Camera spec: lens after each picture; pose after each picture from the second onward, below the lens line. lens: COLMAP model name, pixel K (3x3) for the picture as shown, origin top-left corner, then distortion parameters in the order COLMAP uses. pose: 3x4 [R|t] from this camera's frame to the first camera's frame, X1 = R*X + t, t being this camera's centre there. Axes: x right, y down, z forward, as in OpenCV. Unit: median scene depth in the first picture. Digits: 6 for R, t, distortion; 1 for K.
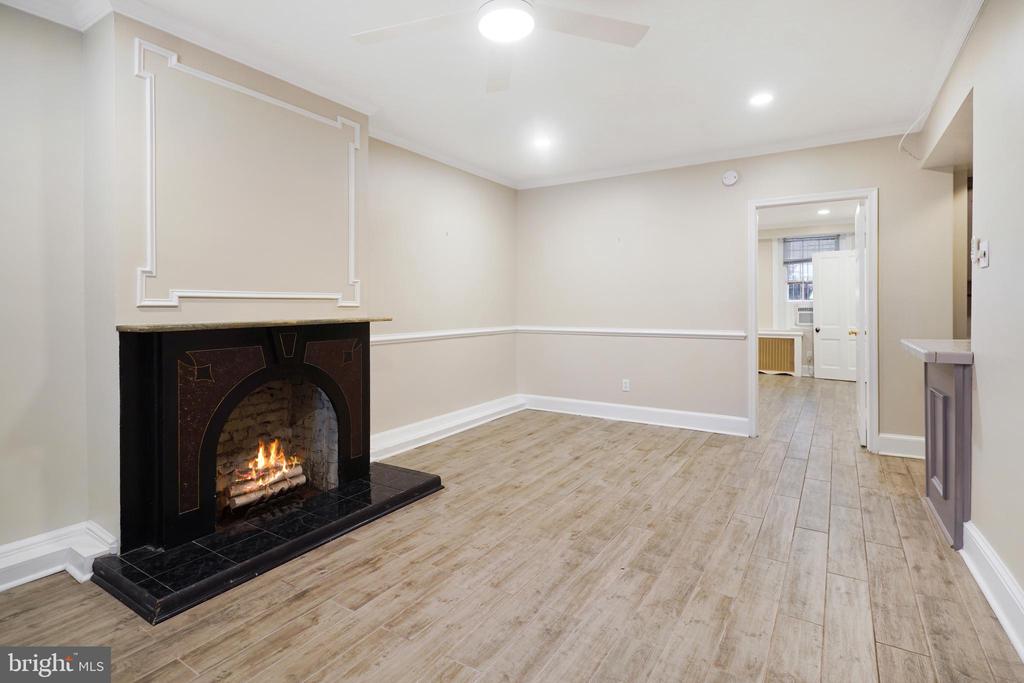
lens RADIAL K [[500.2, 0, 503.4], [0, 500.2, 314.2], [0, 0, 1]] dist [-0.026190, 0.005277]
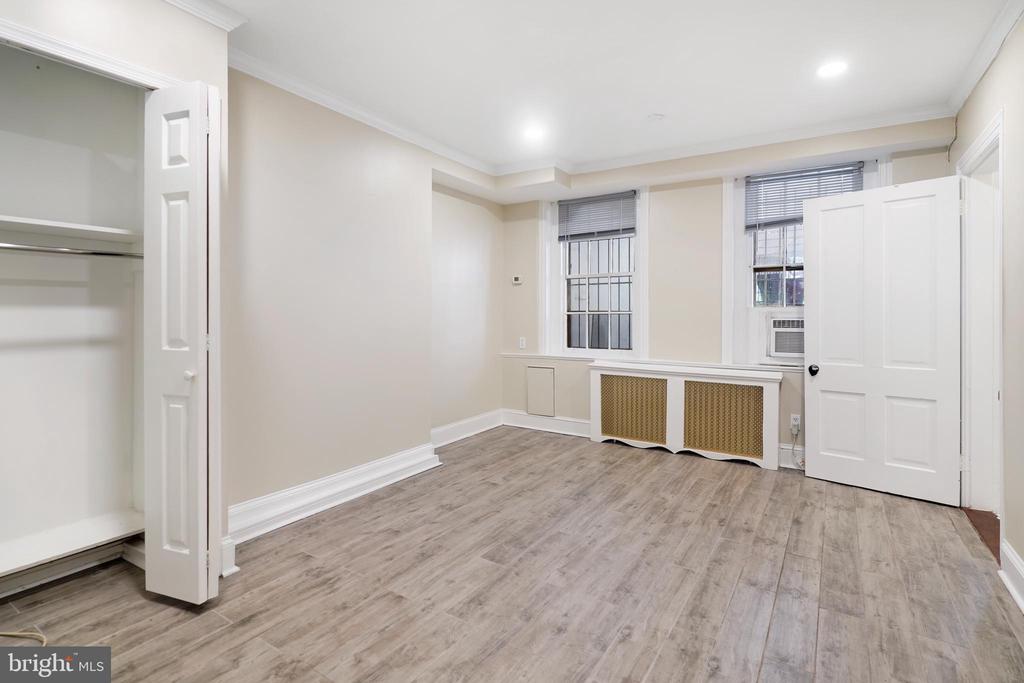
lens RADIAL K [[500.2, 0, 508.6], [0, 500.2, 308.6], [0, 0, 1]] dist [-0.026190, 0.005277]
pose [[0.999406, 0.025650, 0.023016, 0.035812], [-0.025152, 0.999449, -0.021661, -0.000767], [-0.023559, 0.021069, 0.999500, 0.057619]]
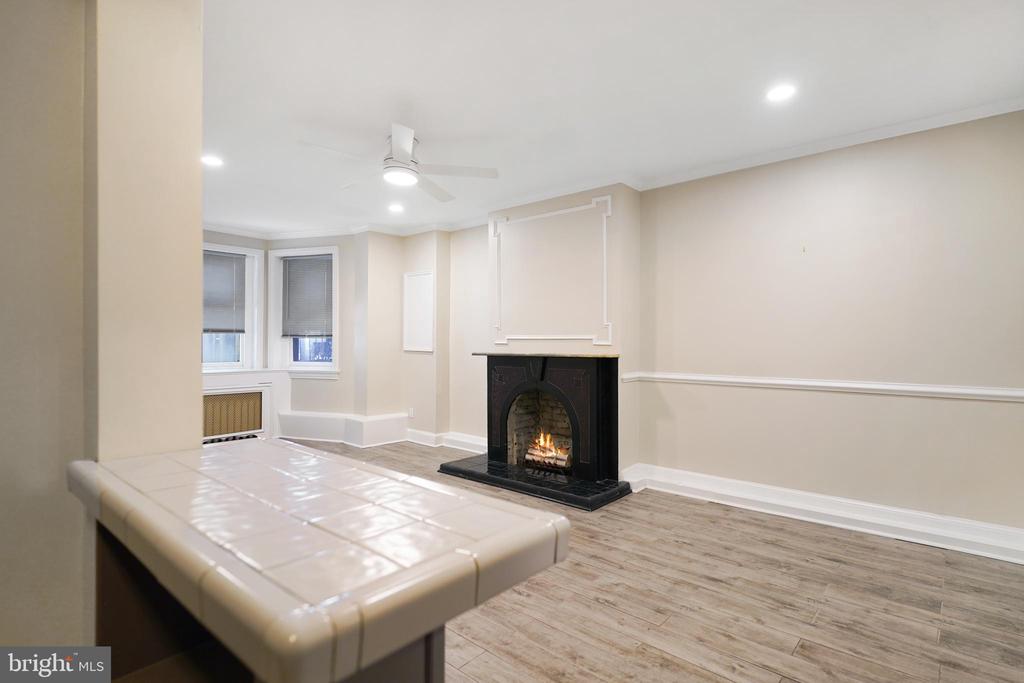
lens RADIAL K [[500.2, 0, 515.8], [0, 500.2, 344.7], [0, 0, 1]] dist [-0.026190, 0.005277]
pose [[-0.131151, 0.010237, -0.991309, 1.442857], [-0.021513, 0.999682, 0.013170, -0.042756], [0.991129, 0.023053, -0.130889, 1.424795]]
